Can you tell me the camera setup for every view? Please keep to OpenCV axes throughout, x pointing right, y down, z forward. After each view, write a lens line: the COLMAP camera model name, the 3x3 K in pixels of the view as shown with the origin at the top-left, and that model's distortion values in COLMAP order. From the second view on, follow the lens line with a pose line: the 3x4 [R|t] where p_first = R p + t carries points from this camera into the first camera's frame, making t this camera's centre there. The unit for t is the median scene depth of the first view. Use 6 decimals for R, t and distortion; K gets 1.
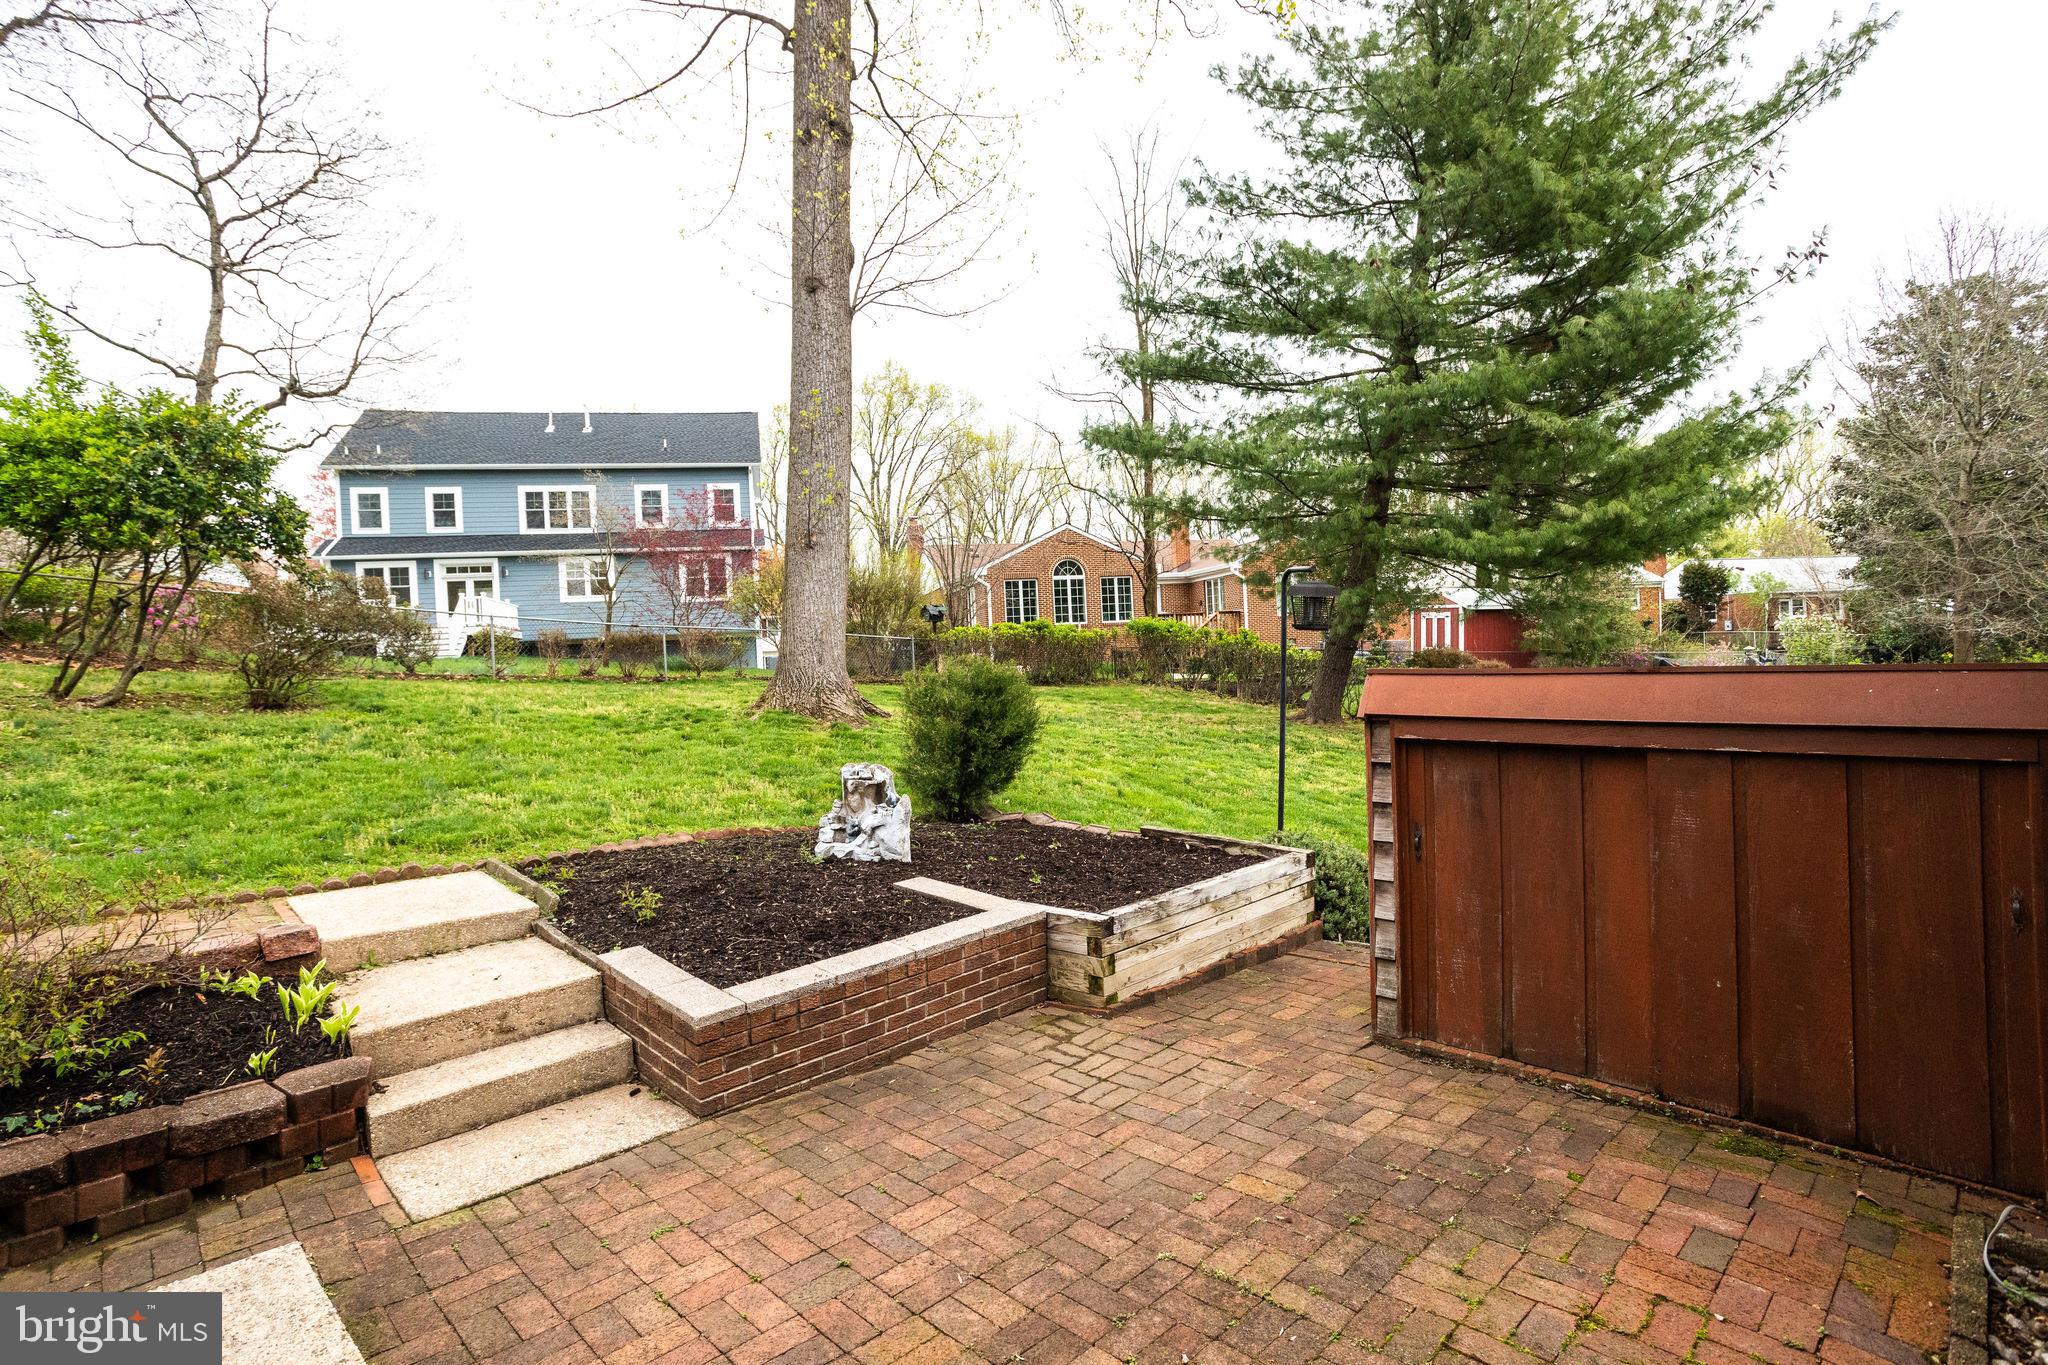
lens RADIAL K [[1010.9, 0, 1027.4], [0, 1010.9, 656.2], [0, 0, 1]] dist [-0.044104, 0.025675]
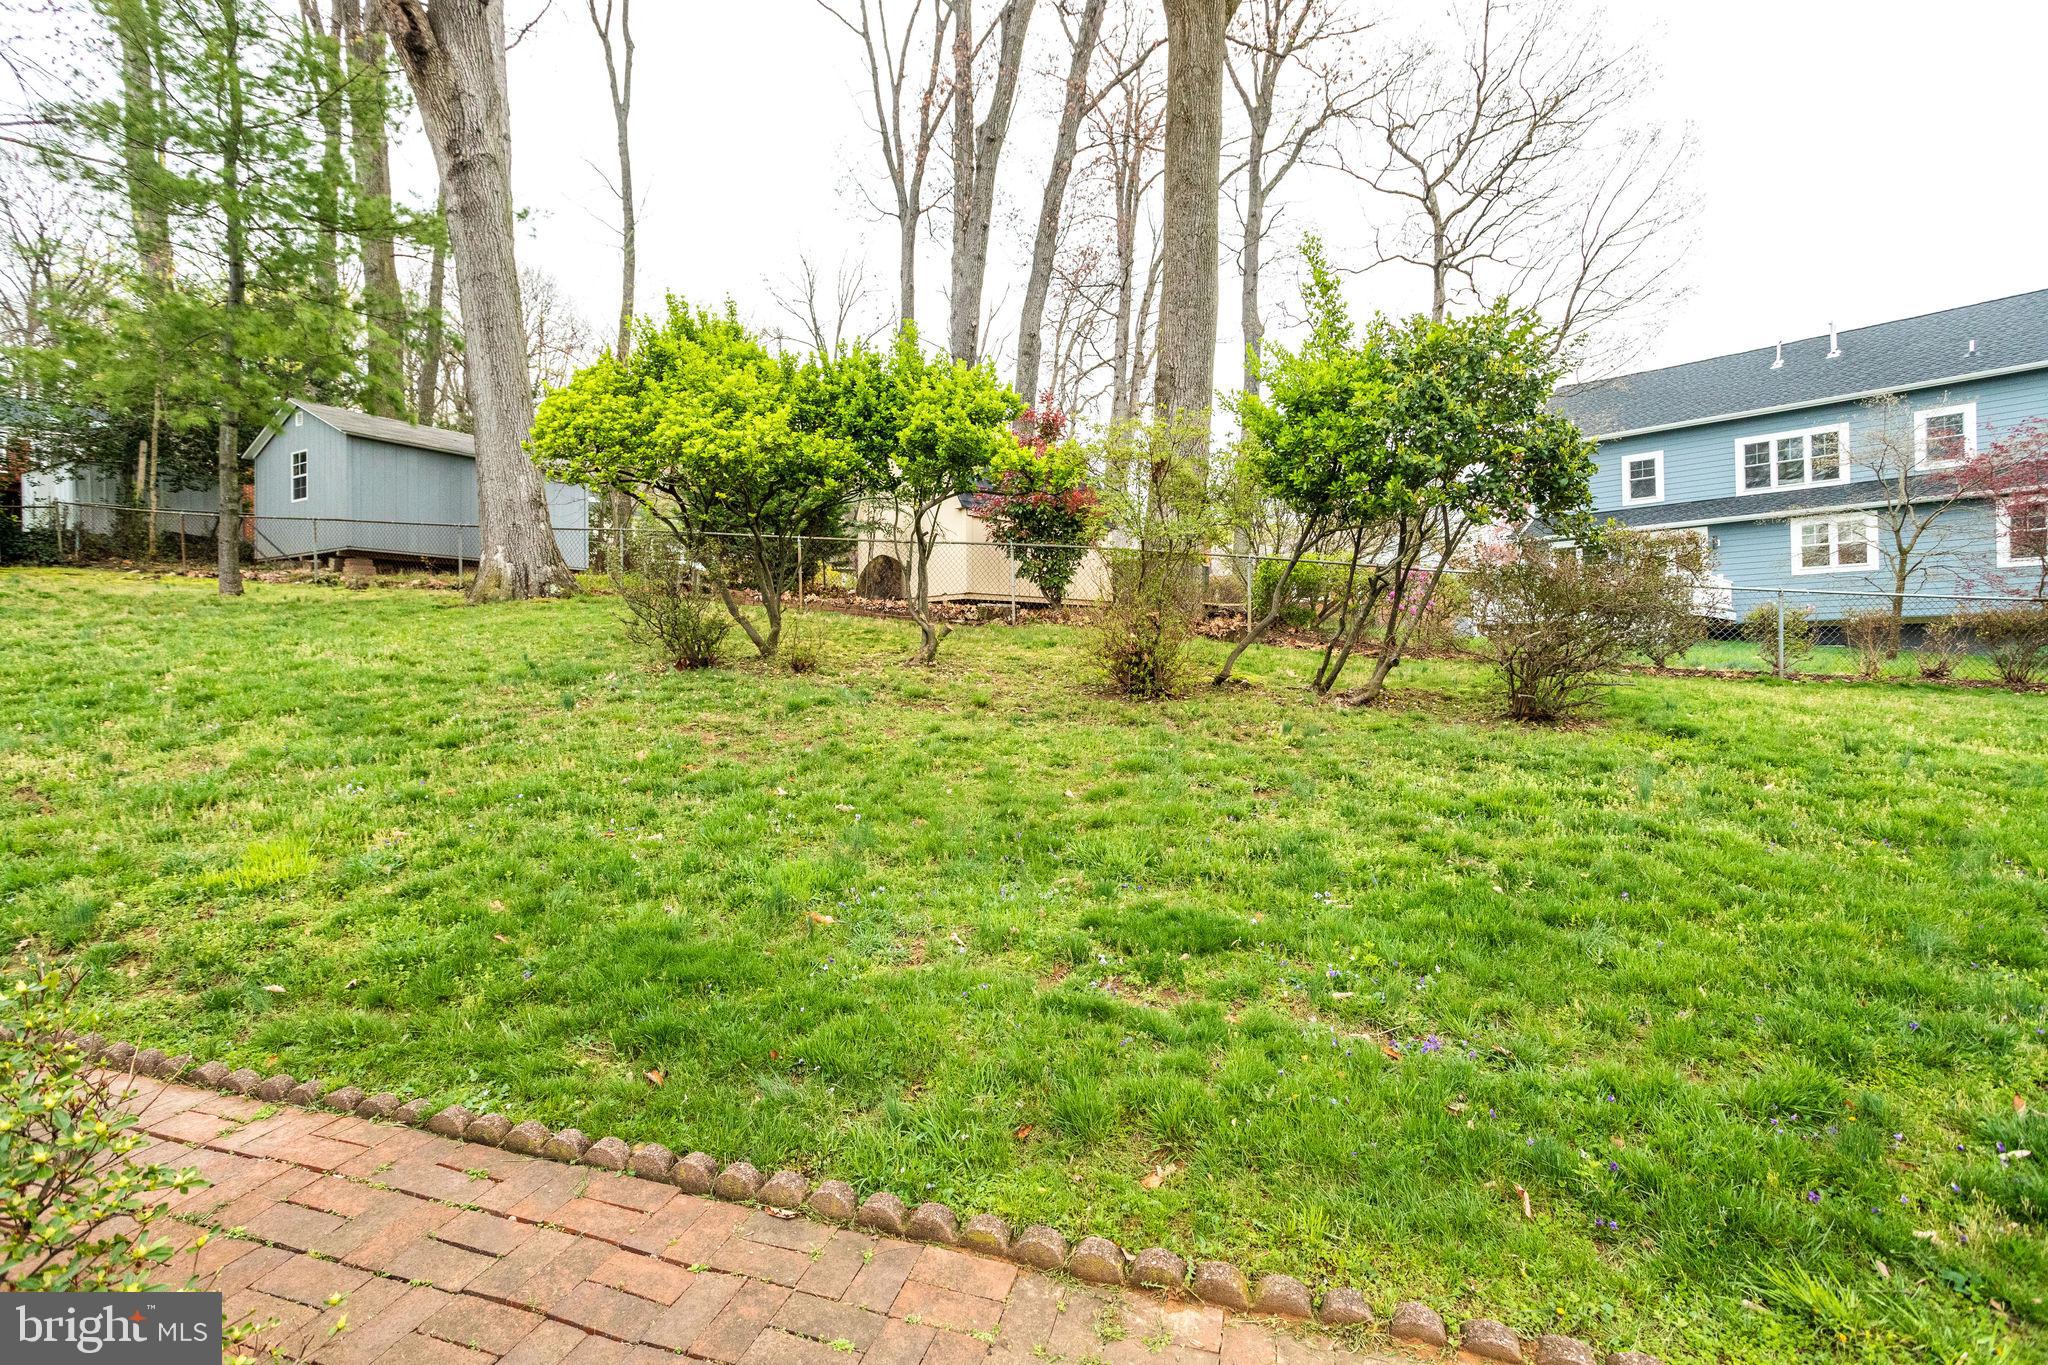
lens RADIAL K [[980.5, 0, 1021.9], [0, 980.5, 677.0], [0, 0, 1]] dist [-0.040581, 0.023908]
pose [[0.481976, 0.046445, -0.874952, -0.257858], [-0.010125, 0.998823, 0.047443, -0.008032], [0.876126, -0.014007, 0.481879, 0.260129]]
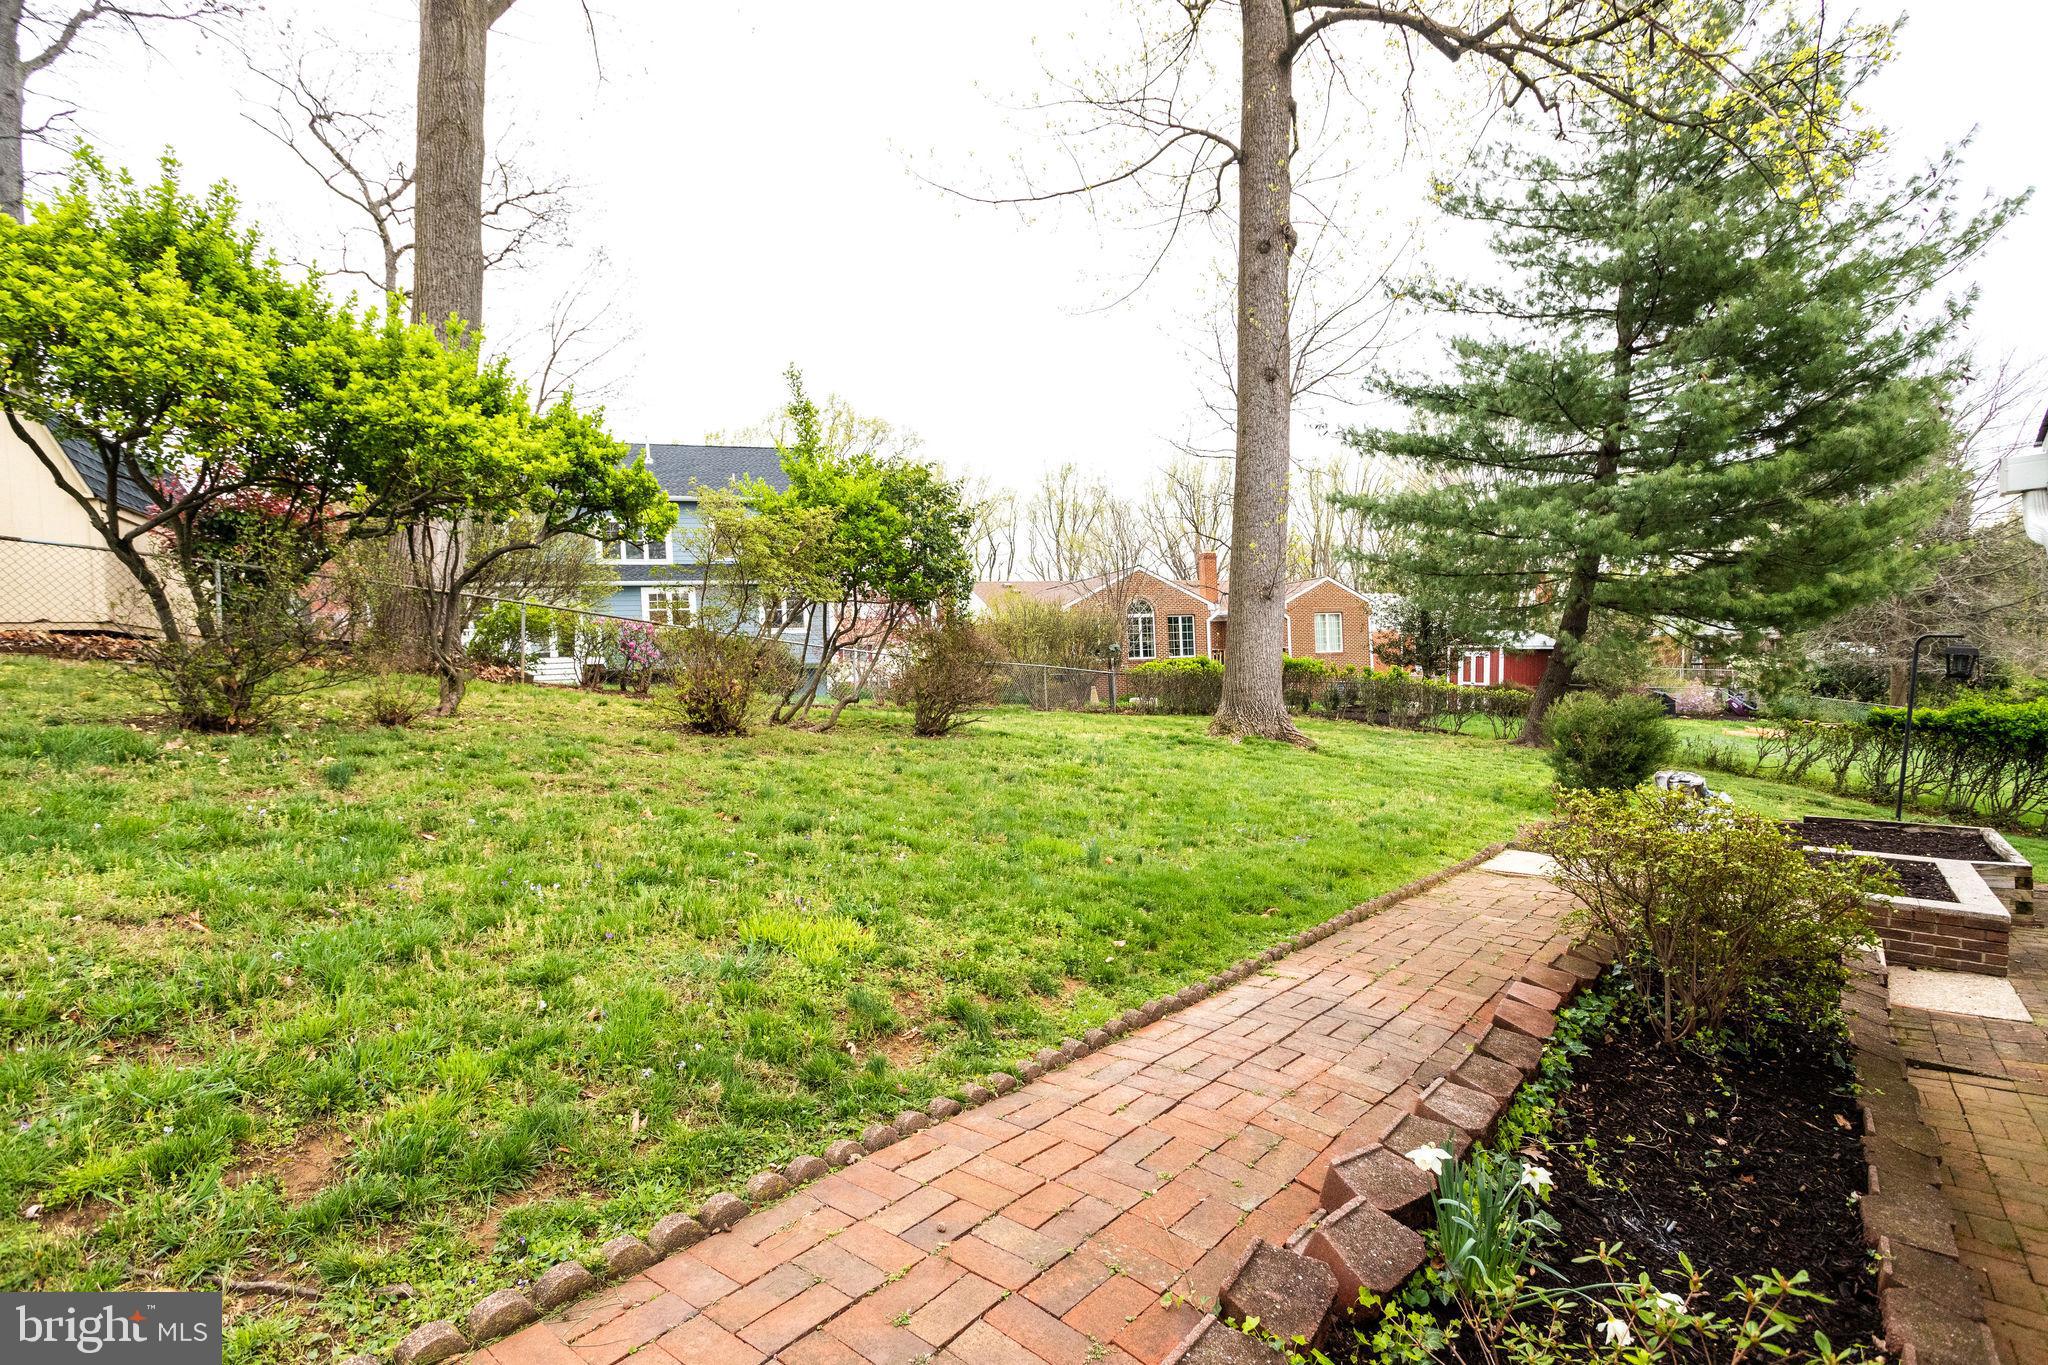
lens RADIAL K [[986.5, 0, 1030.1], [0, 986.5, 700.5], [0, 0, 1]] dist [-0.041033, 0.022167]
pose [[0.993247, 0.005915, 0.115869, -0.606191], [-0.007597, 0.999872, 0.014084, -0.002943], [-0.115770, -0.014870, 0.993165, -0.107171]]
